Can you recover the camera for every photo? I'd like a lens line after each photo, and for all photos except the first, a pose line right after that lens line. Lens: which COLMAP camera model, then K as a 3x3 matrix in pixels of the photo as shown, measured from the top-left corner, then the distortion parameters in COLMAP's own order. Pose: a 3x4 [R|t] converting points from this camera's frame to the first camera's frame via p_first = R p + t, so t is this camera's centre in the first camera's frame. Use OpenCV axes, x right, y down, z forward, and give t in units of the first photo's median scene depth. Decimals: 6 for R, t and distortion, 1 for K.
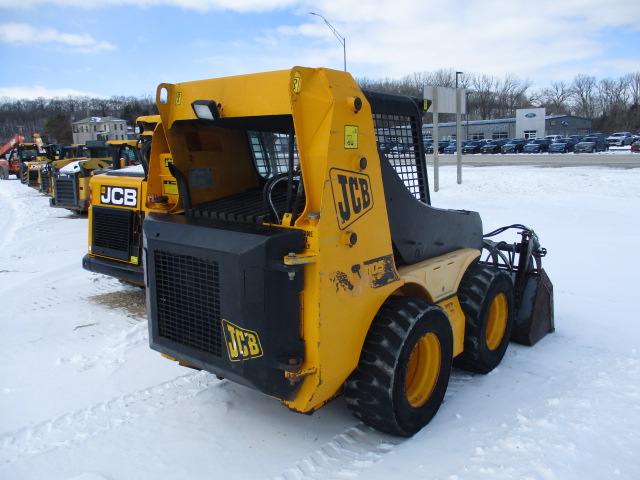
lens RADIAL K [[540.2, 0, 324.3], [0, 540.2, 243.5], [0, 0, 1]] dist [-0.044123, 0.008408]
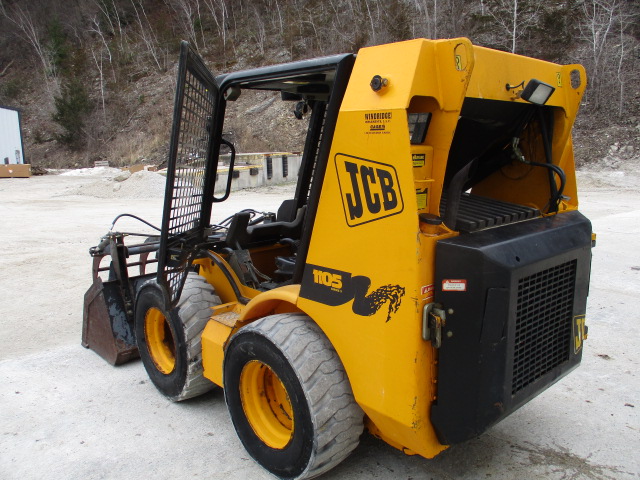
lens RADIAL K [[540.2, 0, 316.0], [0, 540.2, 234.6], [0, 0, 1]] dist [-0.044123, 0.008408]
pose [[-0.167581, 0.156174, -0.973410, 0.860211], [-0.176353, 0.966698, 0.185458, -0.159247], [0.969957, 0.202743, -0.134459, 1.047527]]
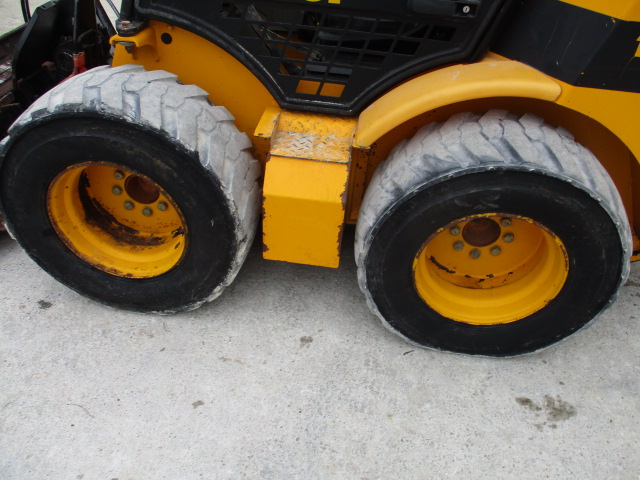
lens RADIAL K [[540.2, 0, 314.1], [0, 540.2, 242.9], [0, 0, 1]] dist [-0.044123, 0.008408]
pose [[0.523080, 0.542311, -0.657485, 0.238872], [-0.212420, 0.830050, 0.515651, 0.043217], [0.825388, -0.130064, 0.549380, 0.399508]]
